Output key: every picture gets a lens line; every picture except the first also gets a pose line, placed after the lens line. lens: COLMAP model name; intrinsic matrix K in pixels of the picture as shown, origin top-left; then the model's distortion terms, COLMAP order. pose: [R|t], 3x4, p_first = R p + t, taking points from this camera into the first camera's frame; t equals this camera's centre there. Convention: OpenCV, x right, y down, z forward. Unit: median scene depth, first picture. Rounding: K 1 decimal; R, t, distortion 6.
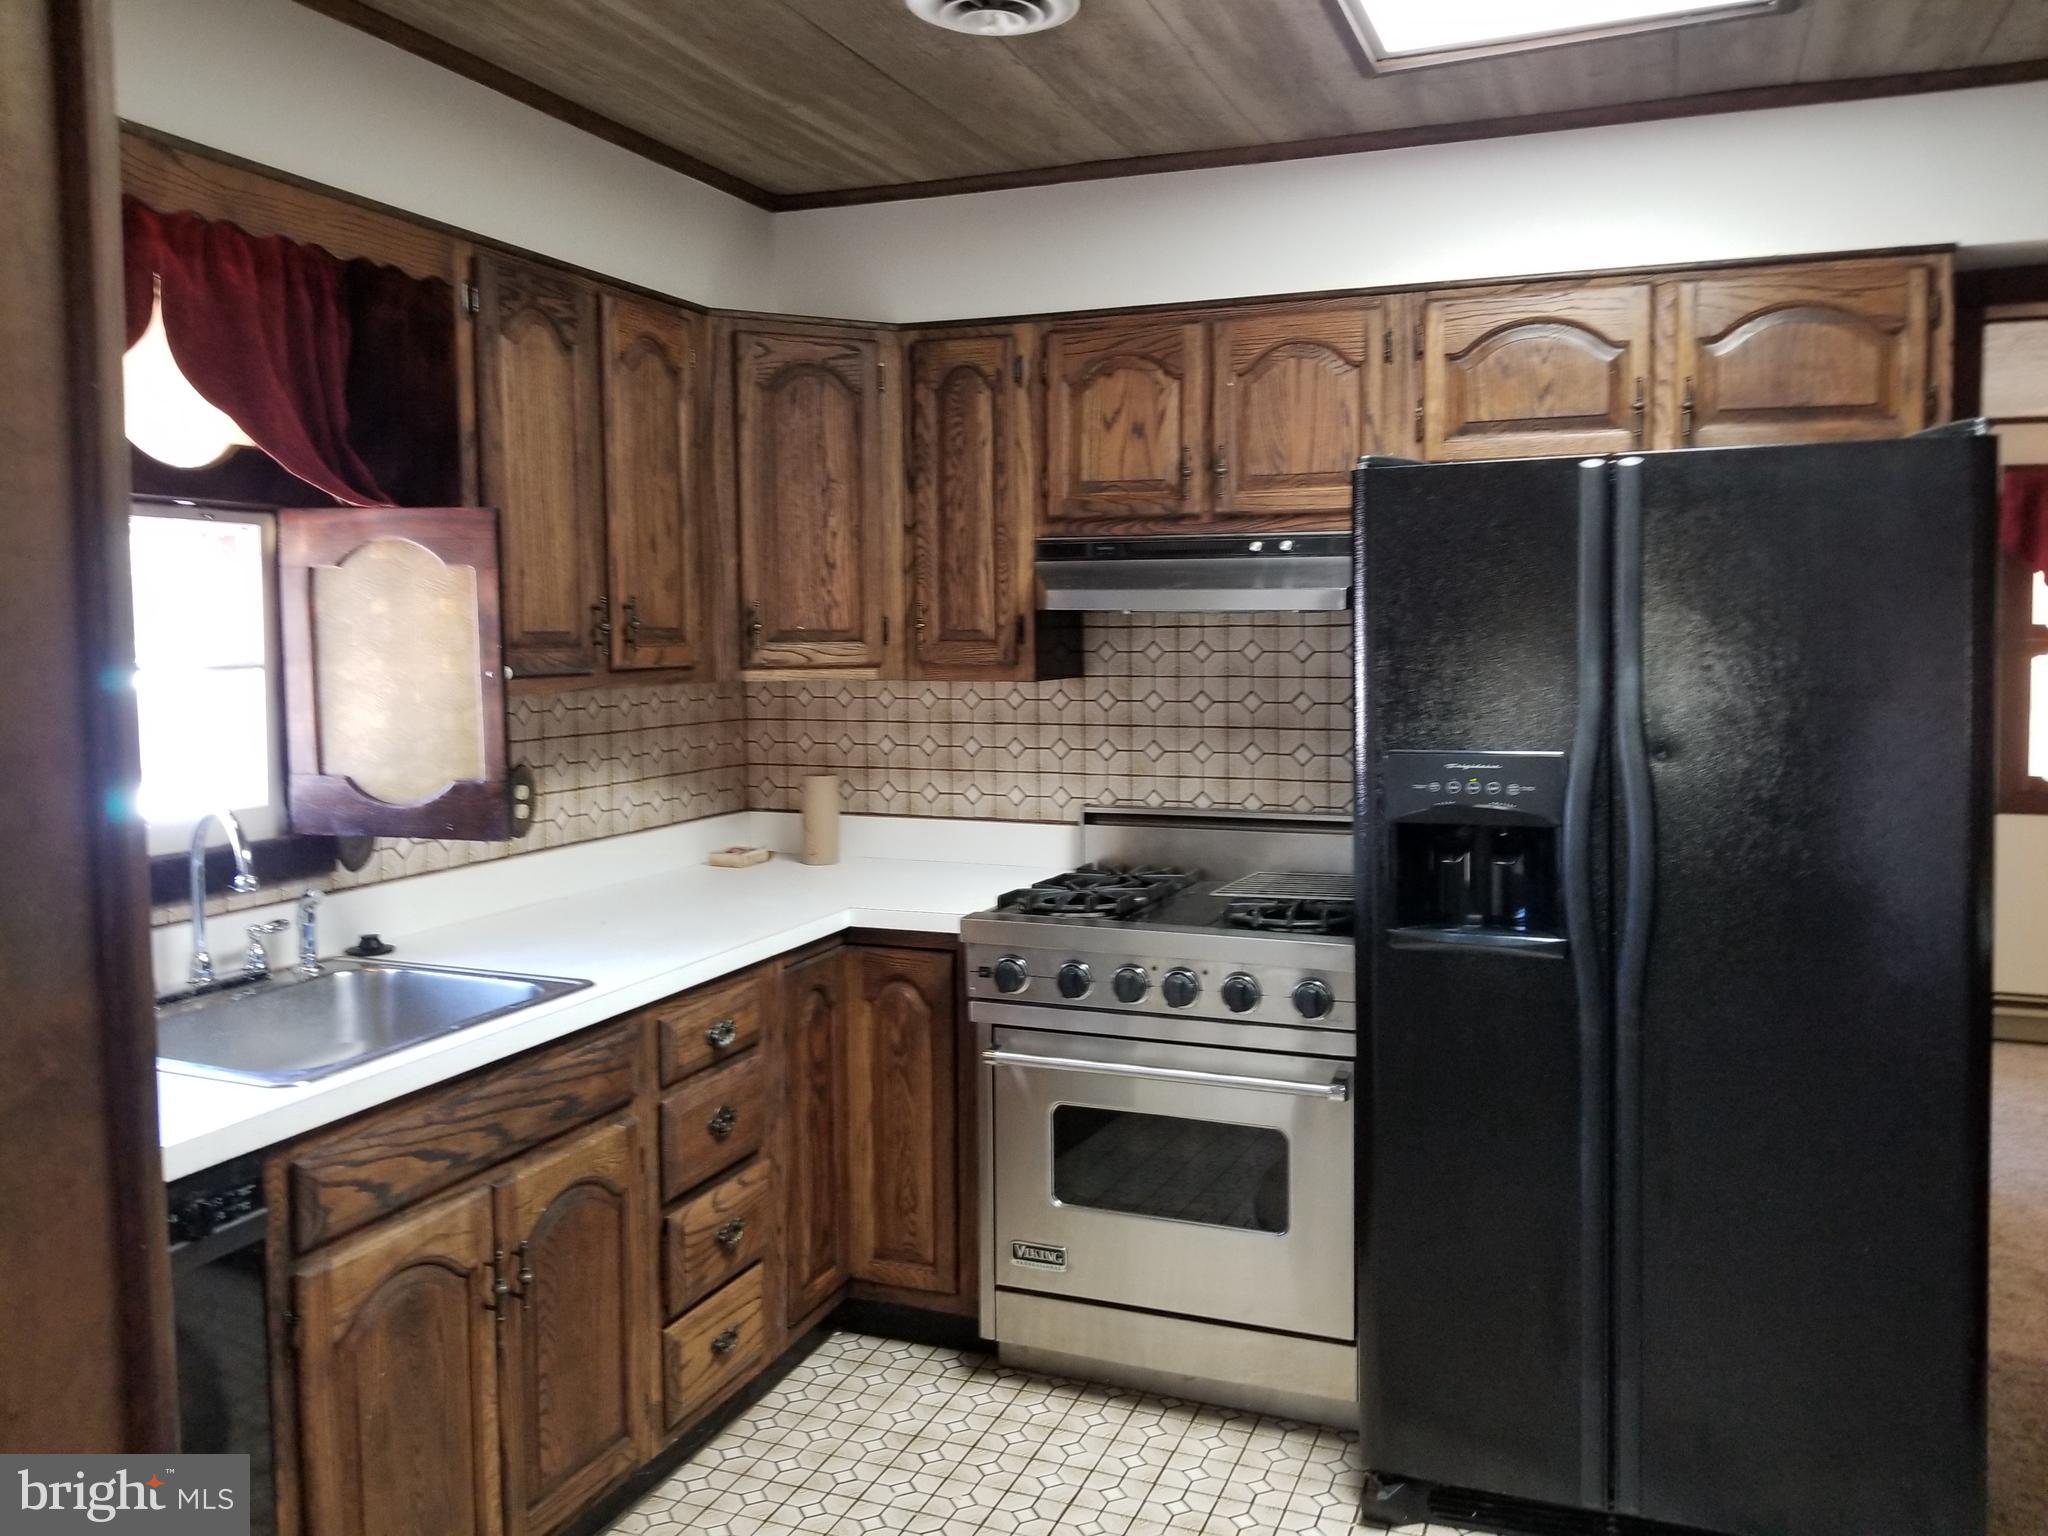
lens RADIAL K [[1627.0, 0, 1050.4], [0, 1627.0, 730.5], [0, 0, 1]] dist [0.060528, -0.103914]
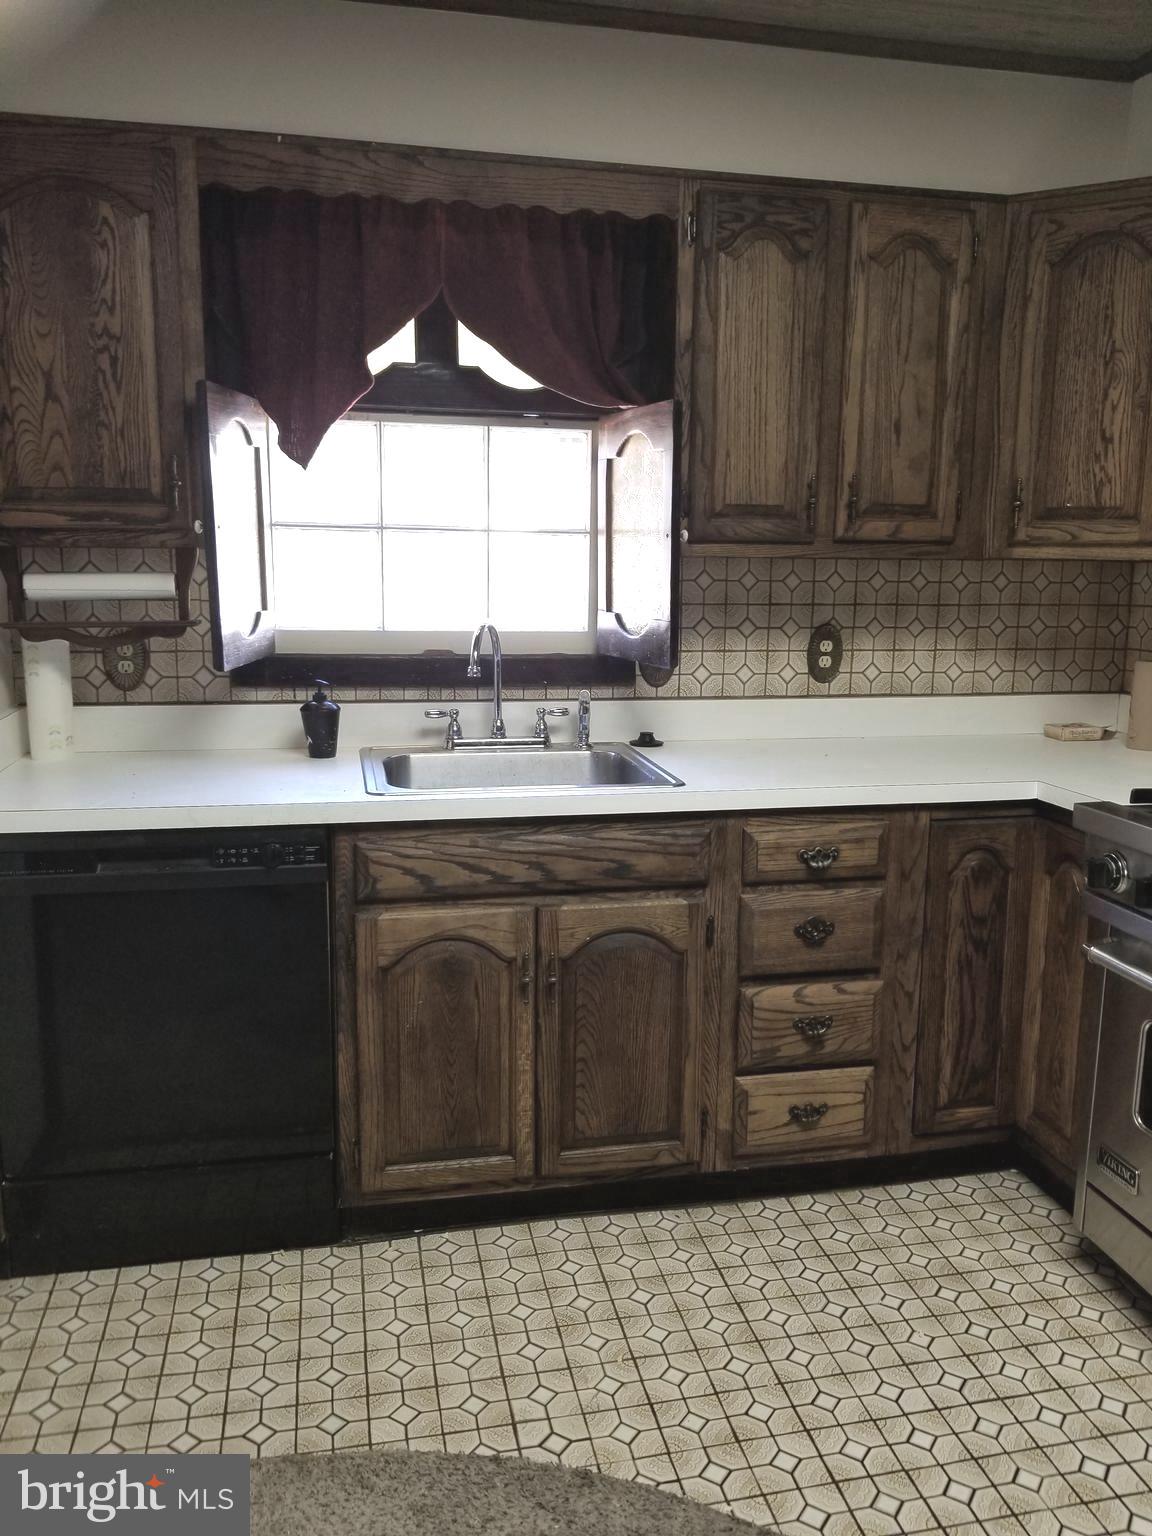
lens RADIAL K [[1220.2, 0, 581.0], [0, 1220.2, 774.9], [0, 0, 1]] dist [0.060528, -0.103914]
pose [[0.549609, 0.154970, -0.820923, 0.365334], [-0.068870, 0.987704, 0.140346, 0.017813], [0.832579, -0.020598, 0.553524, 0.346304]]
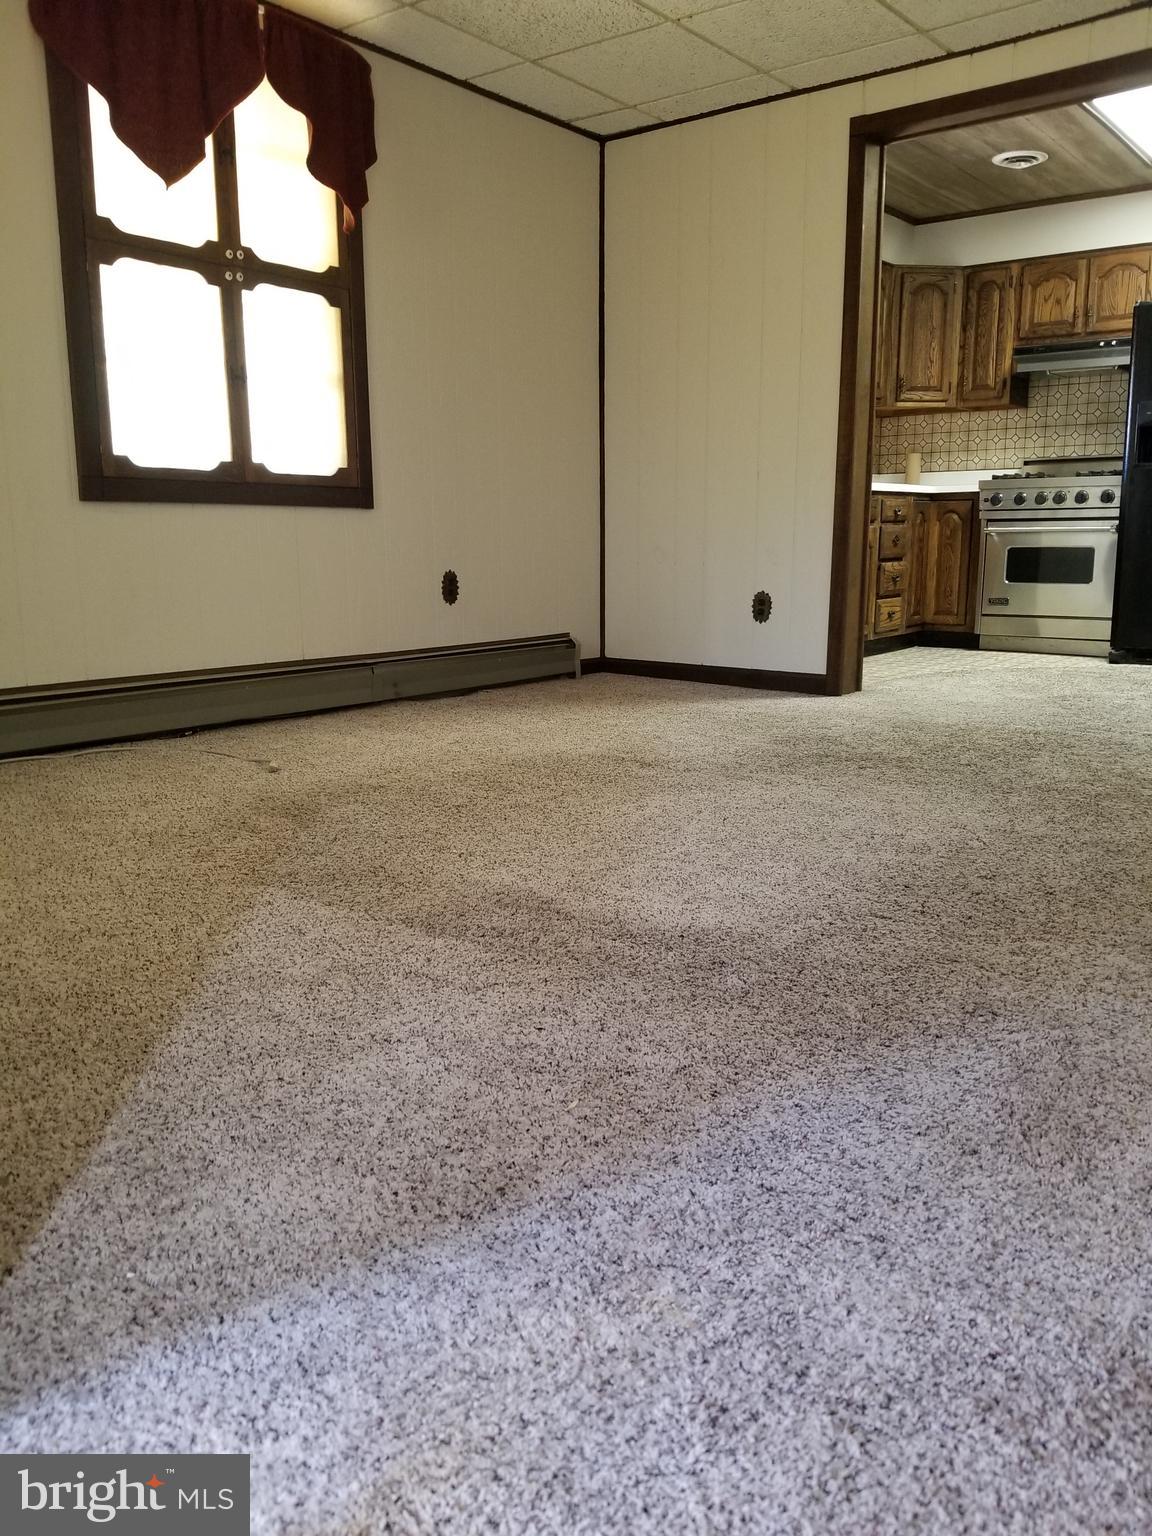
lens RADIAL K [[1220.2, 0, 569.5], [0, 1220.2, 770.6], [0, 0, 1]] dist [0.060528, -0.103914]
pose [[0.953574, 0.060206, -0.295078, -0.071004], [-0.021078, 0.990753, 0.134033, 0.336725], [0.300419, -0.121591, 0.946025, -1.293083]]
